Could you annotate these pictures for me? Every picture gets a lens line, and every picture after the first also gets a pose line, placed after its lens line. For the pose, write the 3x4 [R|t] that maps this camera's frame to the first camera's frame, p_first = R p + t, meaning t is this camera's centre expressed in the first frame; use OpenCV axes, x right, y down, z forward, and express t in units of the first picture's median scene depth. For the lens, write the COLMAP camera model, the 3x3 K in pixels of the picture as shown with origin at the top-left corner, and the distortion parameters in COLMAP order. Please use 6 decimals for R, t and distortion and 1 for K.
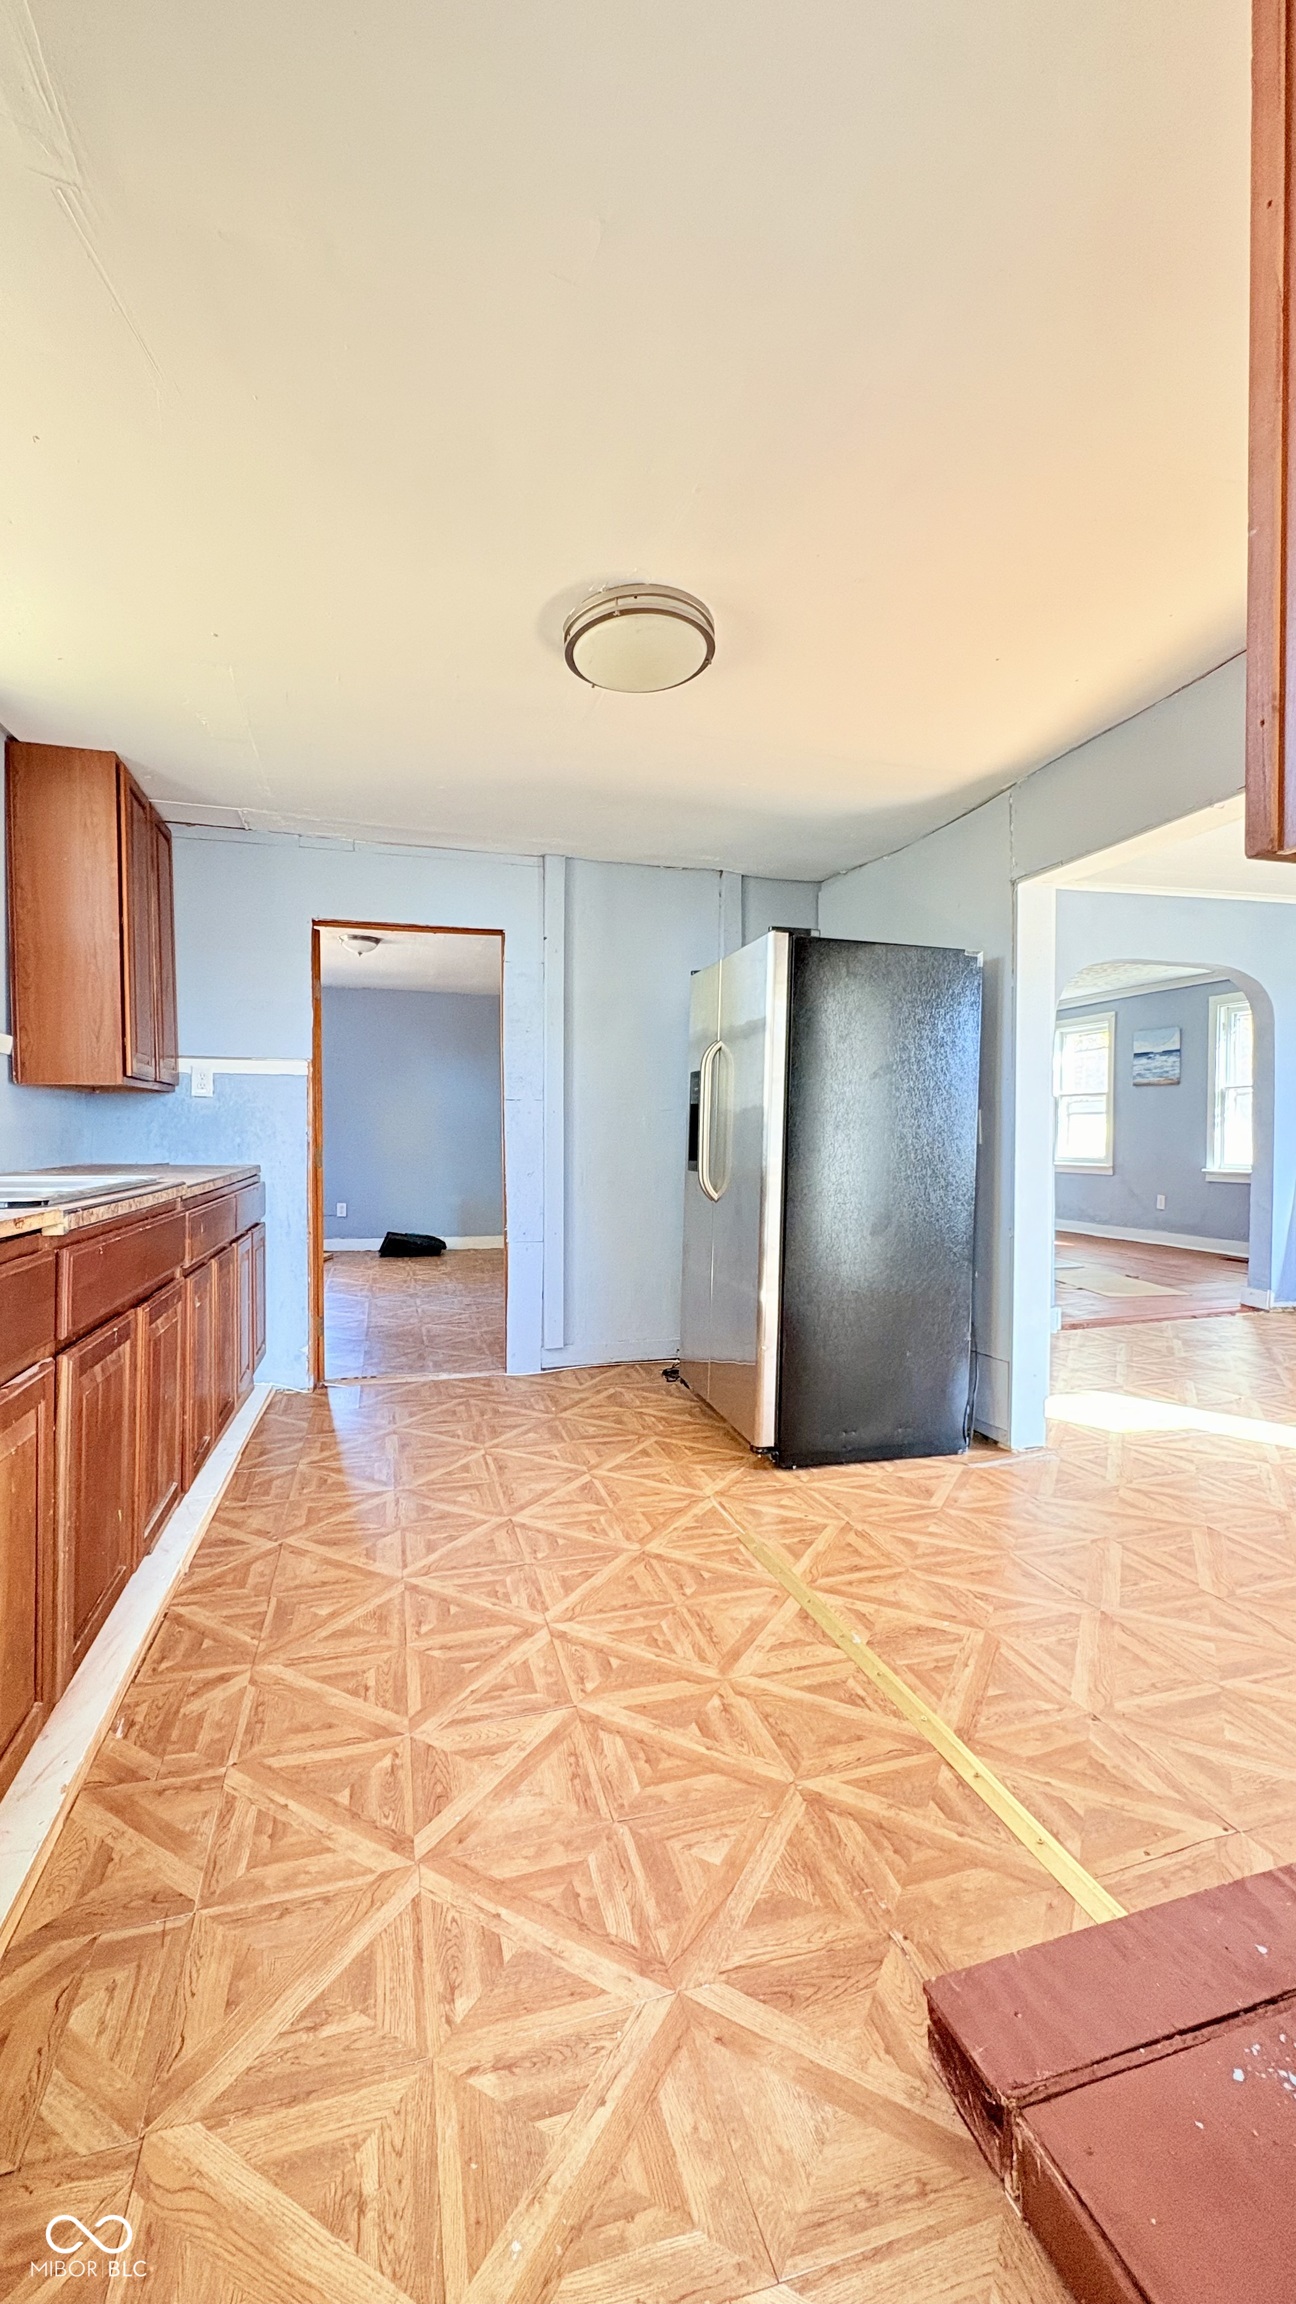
lens RADIAL K [[917.7, 0, 648.0], [0, 917.7, 1152.0], [0, 0, 1]] dist [-0.002235, -0.000388]
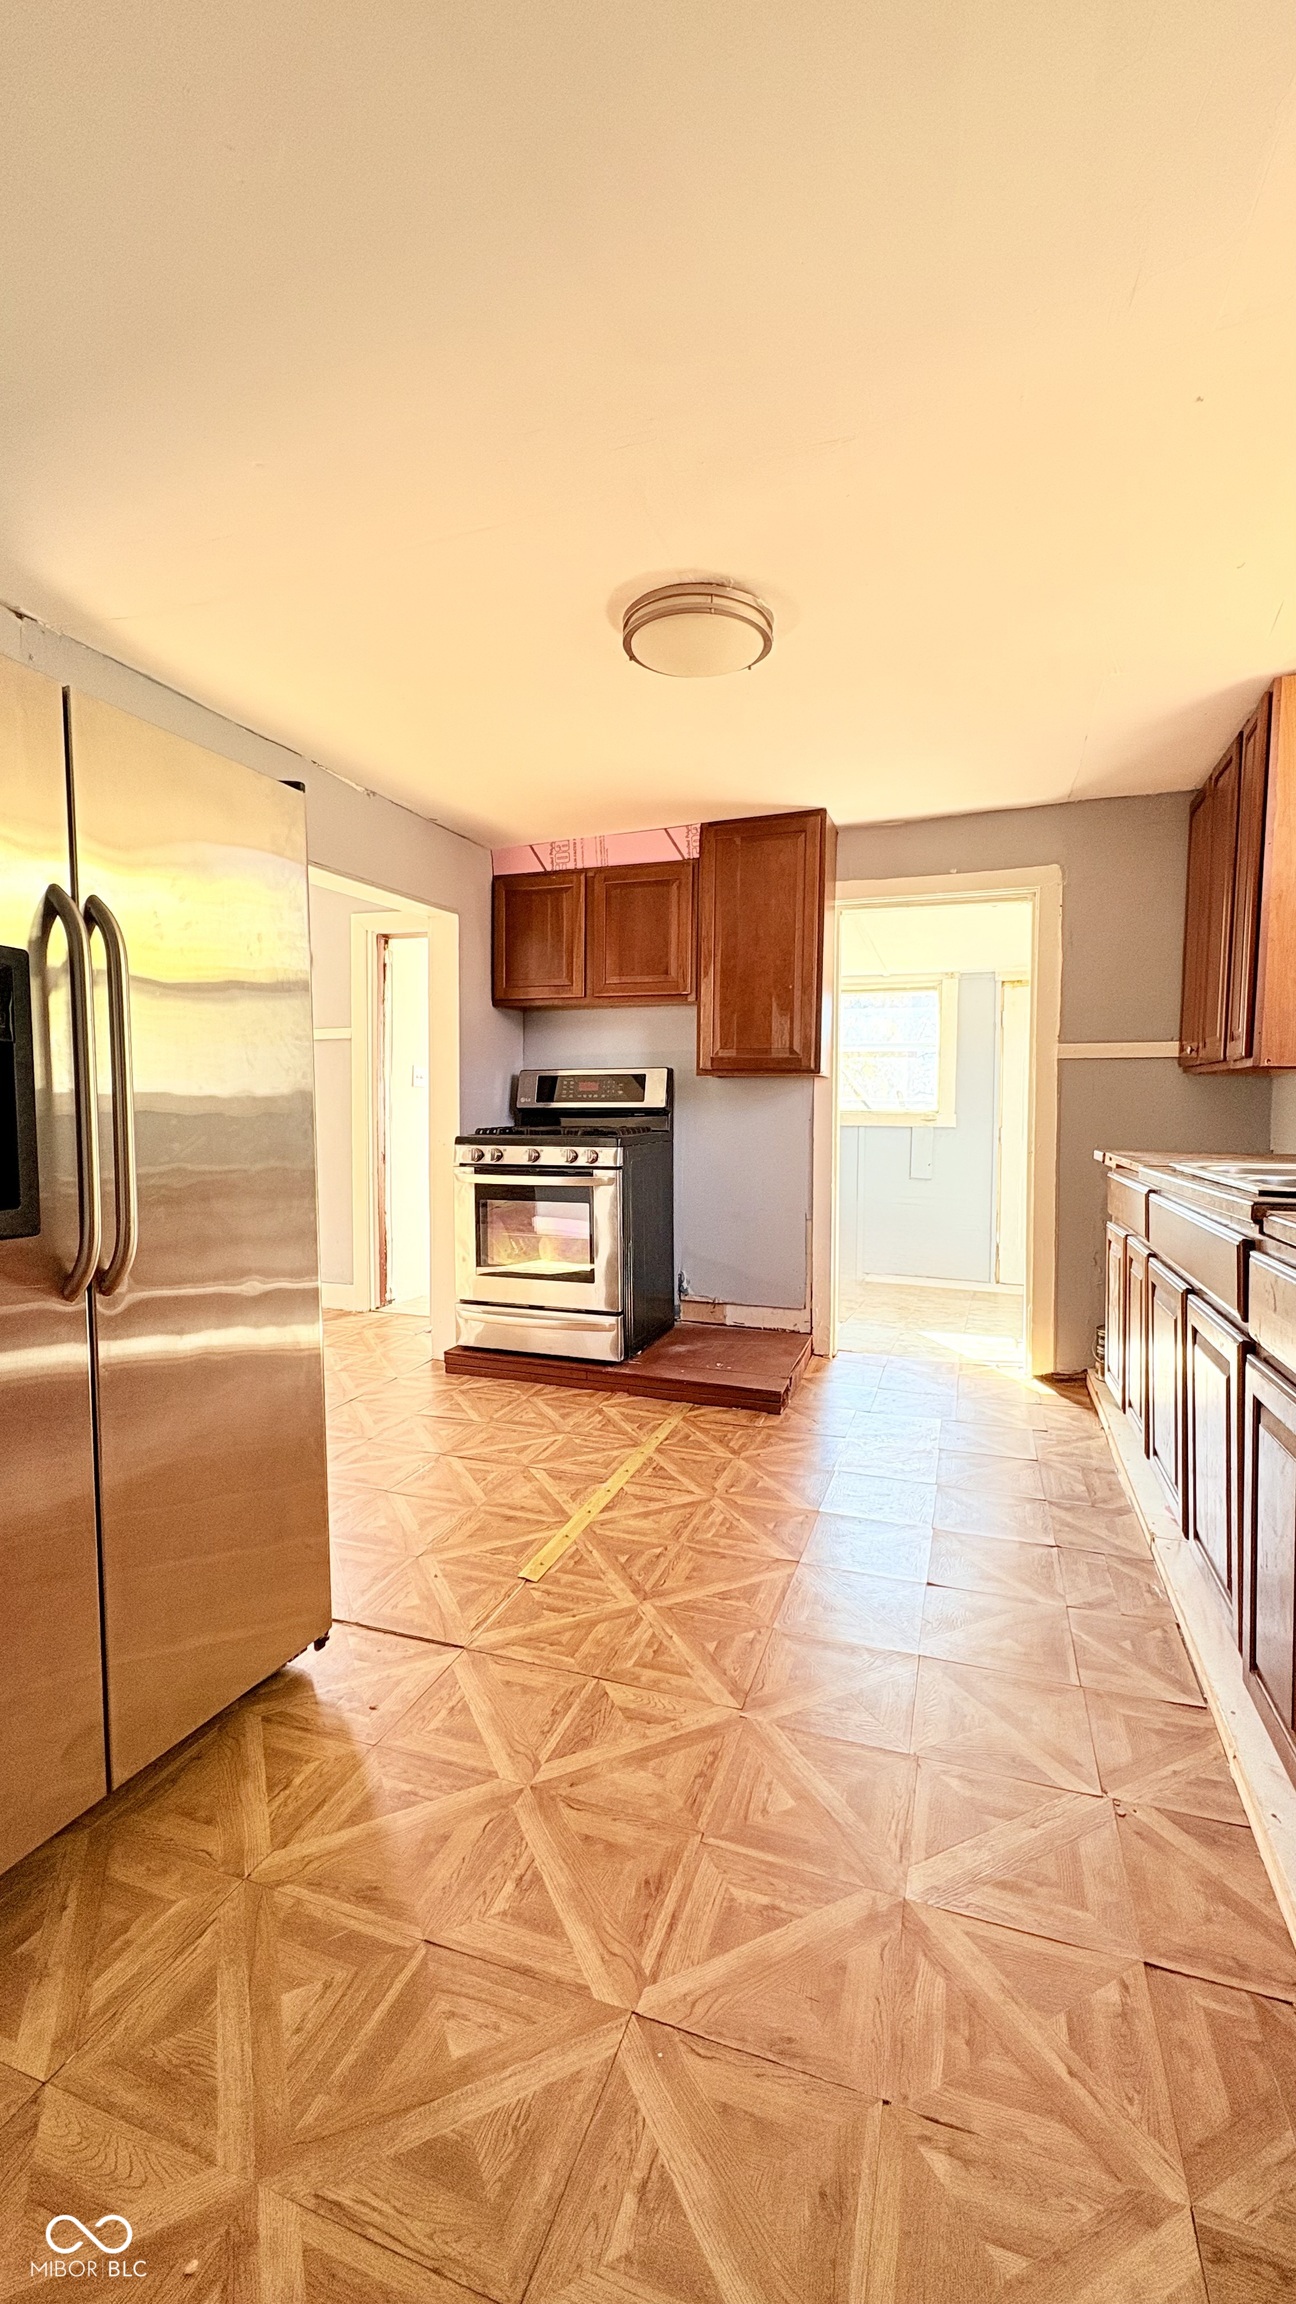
lens RADIAL K [[914.6, 0, 648.0], [0, 914.6, 1152.0], [0, 0, 1]] dist [-0.001641, 0.000066]
pose [[-0.809219, -0.028284, 0.586826, -0.562667], [0.010605, 0.997974, 0.062725, -0.052766], [-0.587412, 0.056982, -0.807280, 1.852732]]
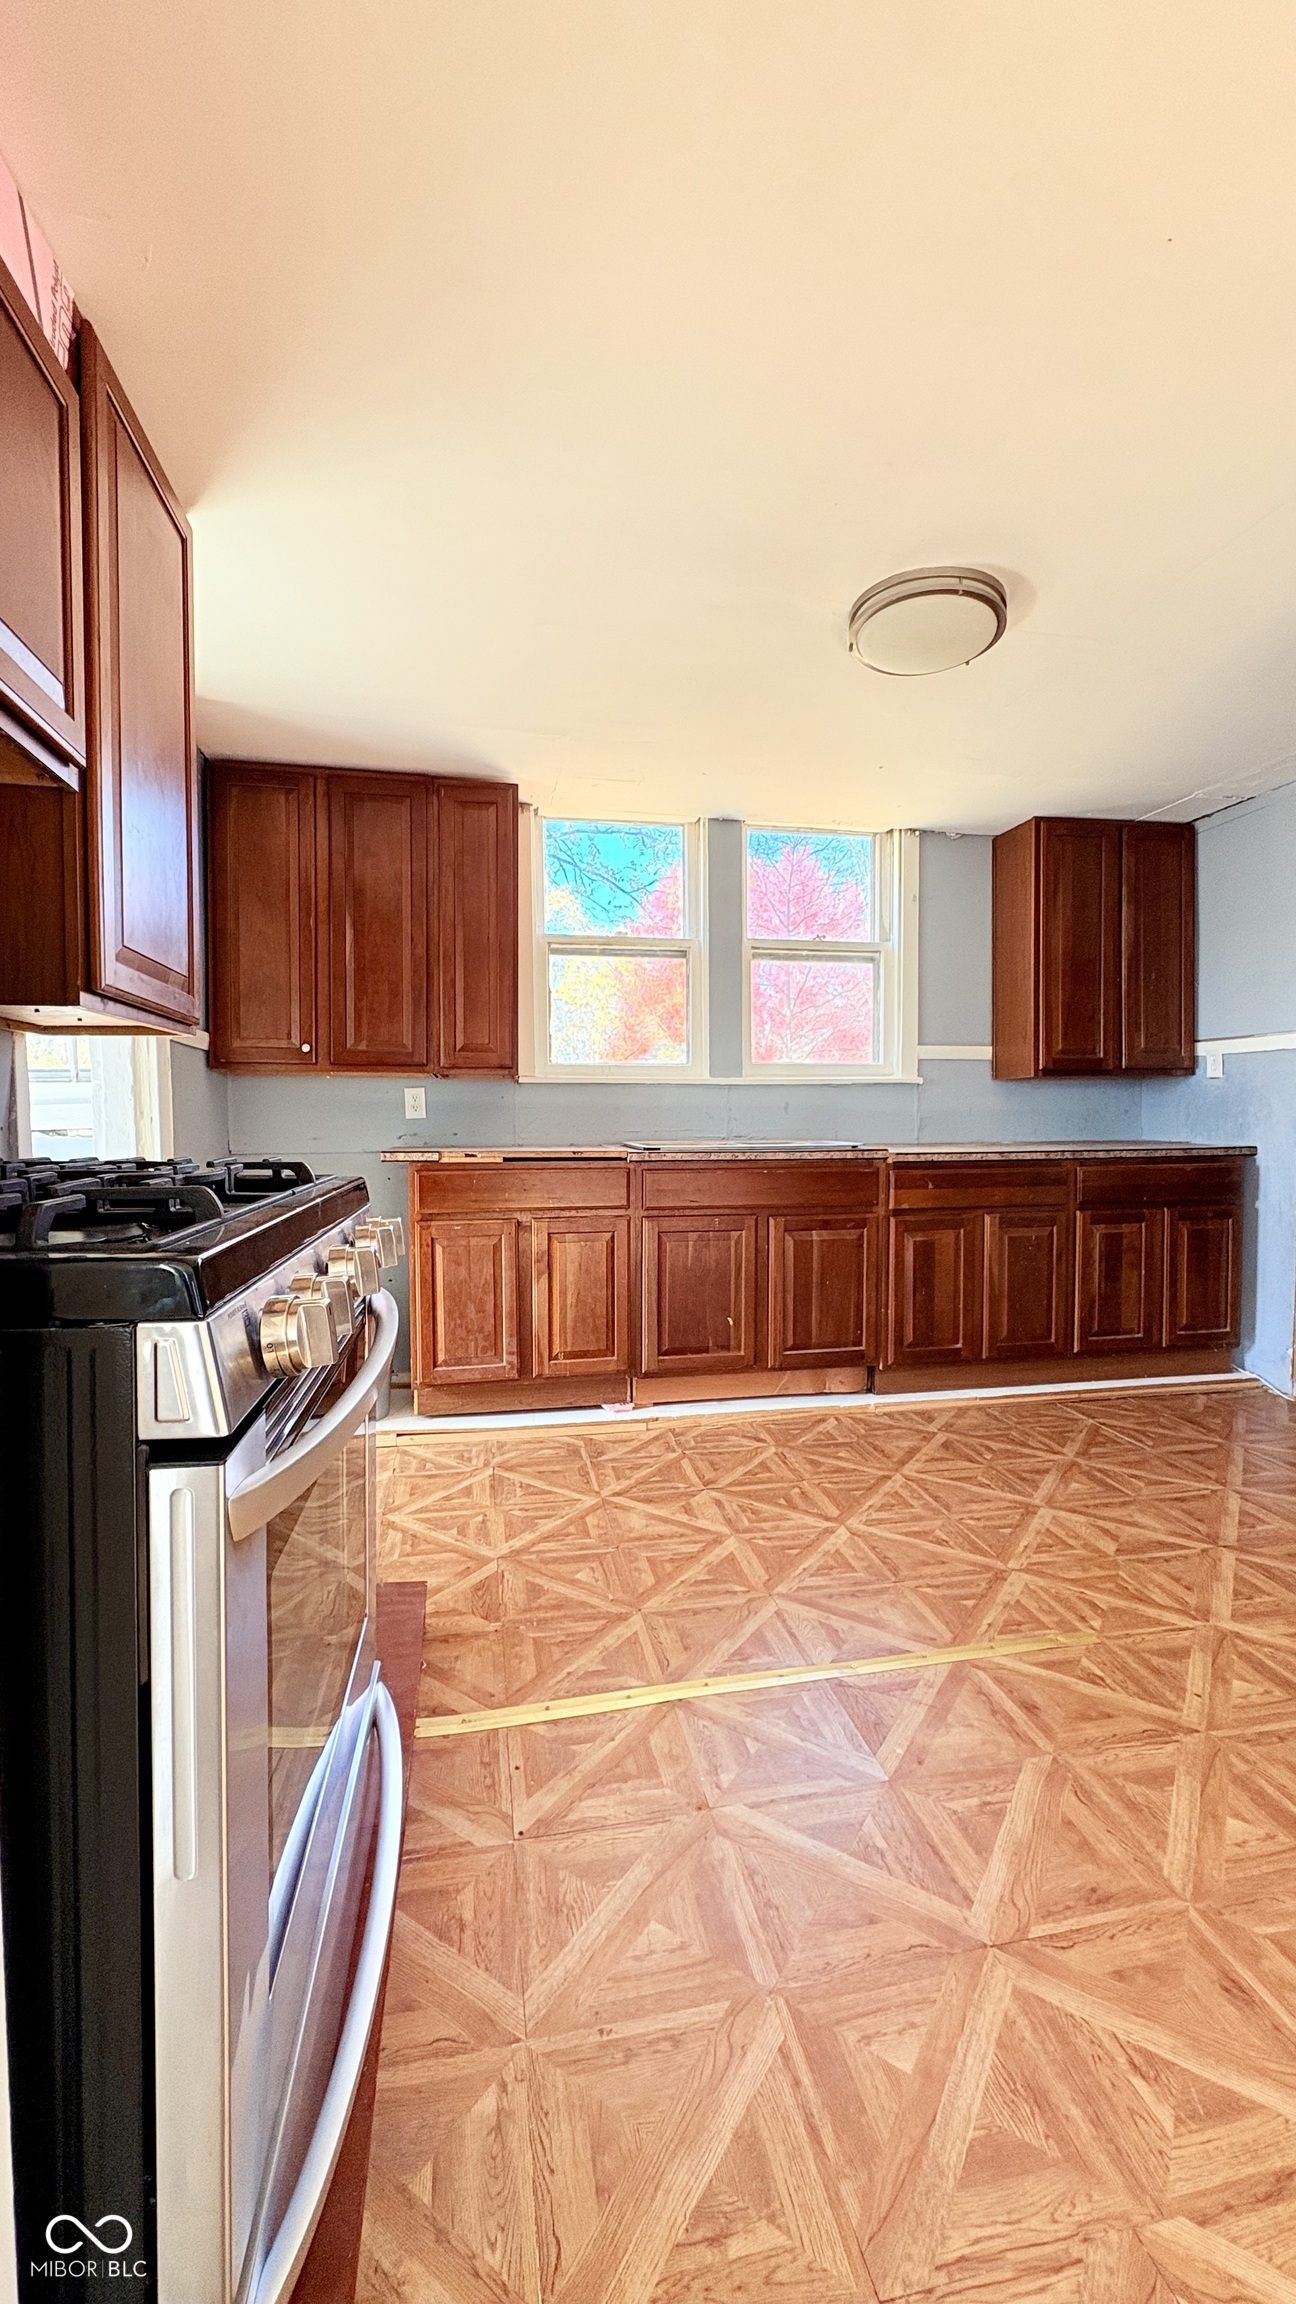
lens RADIAL K [[917.7, 0, 648.0], [0, 917.7, 1152.0], [0, 0, 1]] dist [-0.002235, -0.000388]
pose [[-0.095243, 0.040462, -0.994631, 1.023506], [-0.012546, 0.999045, 0.041843, -0.020662], [0.995375, 0.016464, -0.094644, 0.796093]]
